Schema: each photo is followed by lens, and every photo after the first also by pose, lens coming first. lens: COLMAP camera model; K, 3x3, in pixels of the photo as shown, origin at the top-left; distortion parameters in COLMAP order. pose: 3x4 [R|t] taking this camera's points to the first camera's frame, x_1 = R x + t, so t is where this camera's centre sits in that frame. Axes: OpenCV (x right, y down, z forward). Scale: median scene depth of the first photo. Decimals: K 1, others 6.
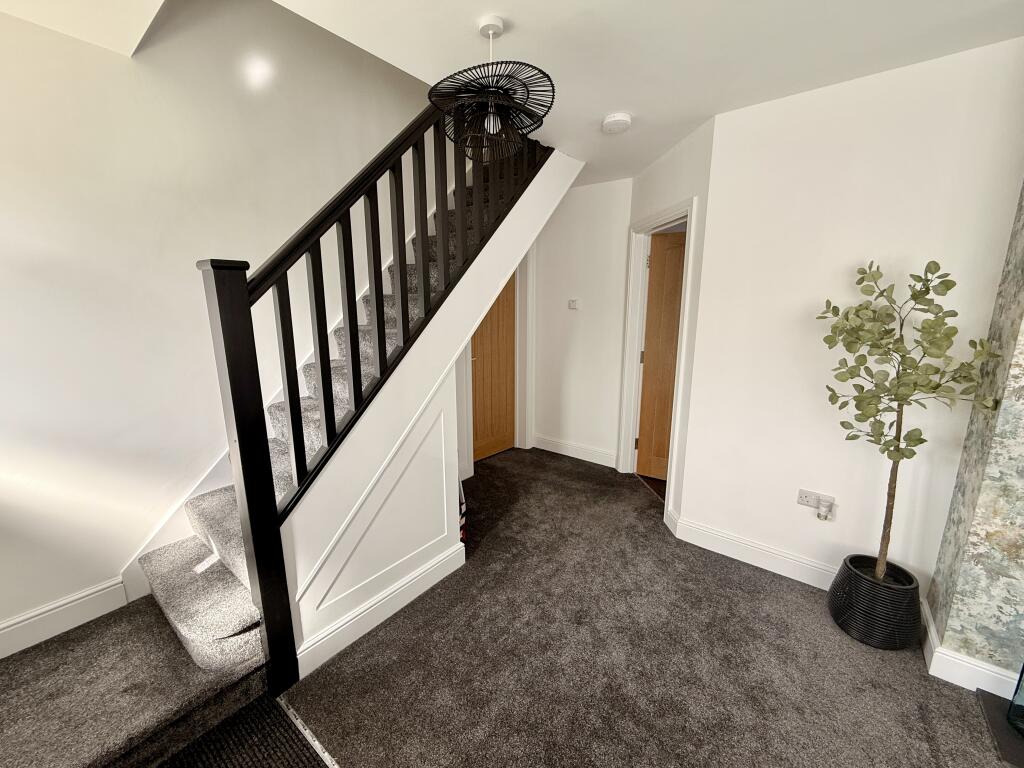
lens RADIAL K [[409.0, 0, 509.3], [0, 409.0, 384.2], [0, 0, 1]] dist [-0.000944, 0.000685]
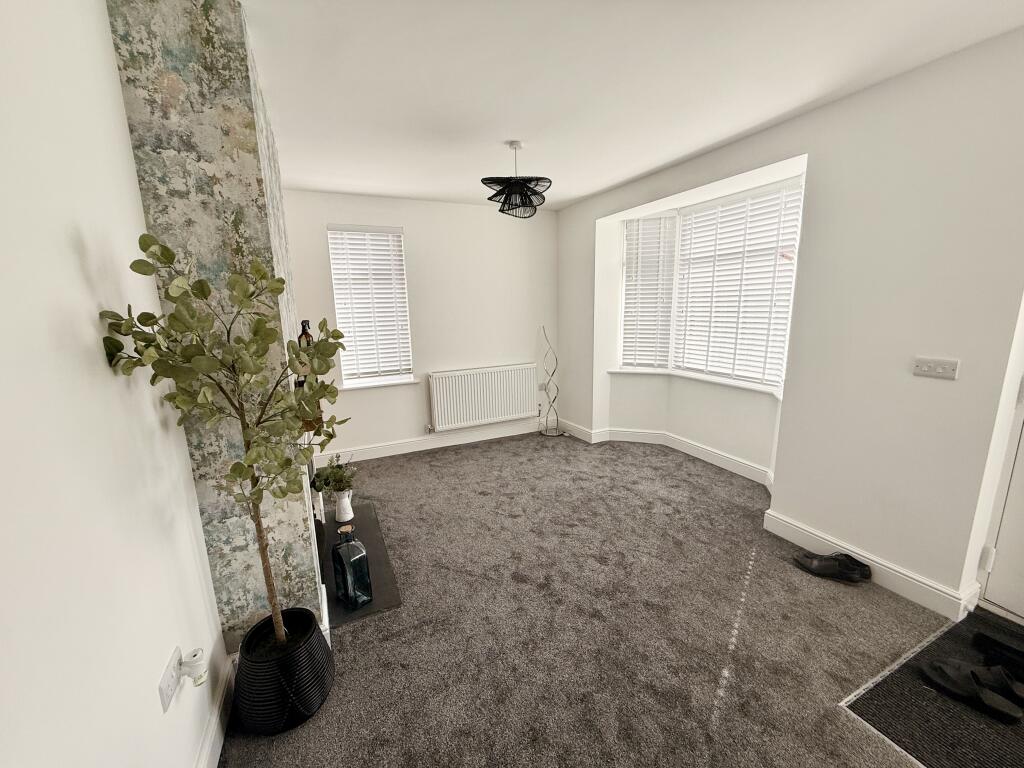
lens RADIAL K [[409.0, 0, 509.5], [0, 409.0, 384.0], [0, 0, 1]] dist [-0.000944, 0.000685]
pose [[-0.896000, -0.064112, 0.439401, 0.169926], [0.112228, 0.924704, 0.363769, -0.256483], [-0.429638, 0.375250, -0.821340, 1.313945]]
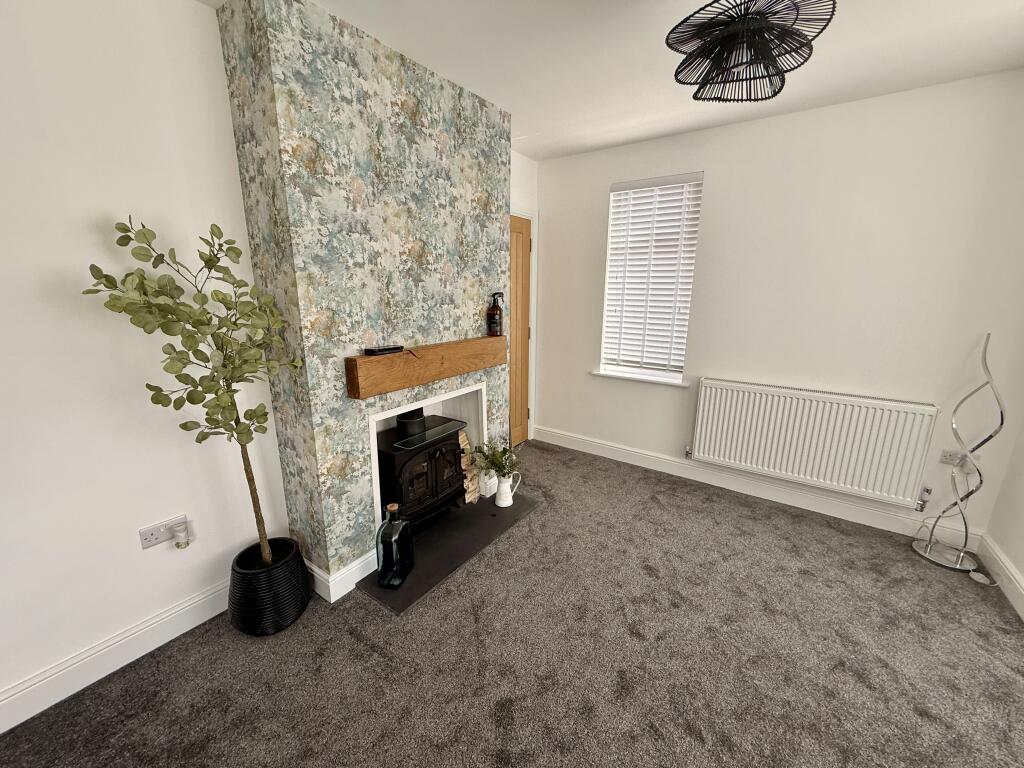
lens RADIAL K [[409.0, 0, 509.8], [0, 409.0, 383.9], [0, 0, 1]] dist [-0.000944, 0.000685]
pose [[-0.056178, -0.233516, 0.970729, 0.033758], [0.193593, 0.951264, 0.240037, -0.047157], [-0.979472, 0.201411, -0.008234, 0.372088]]
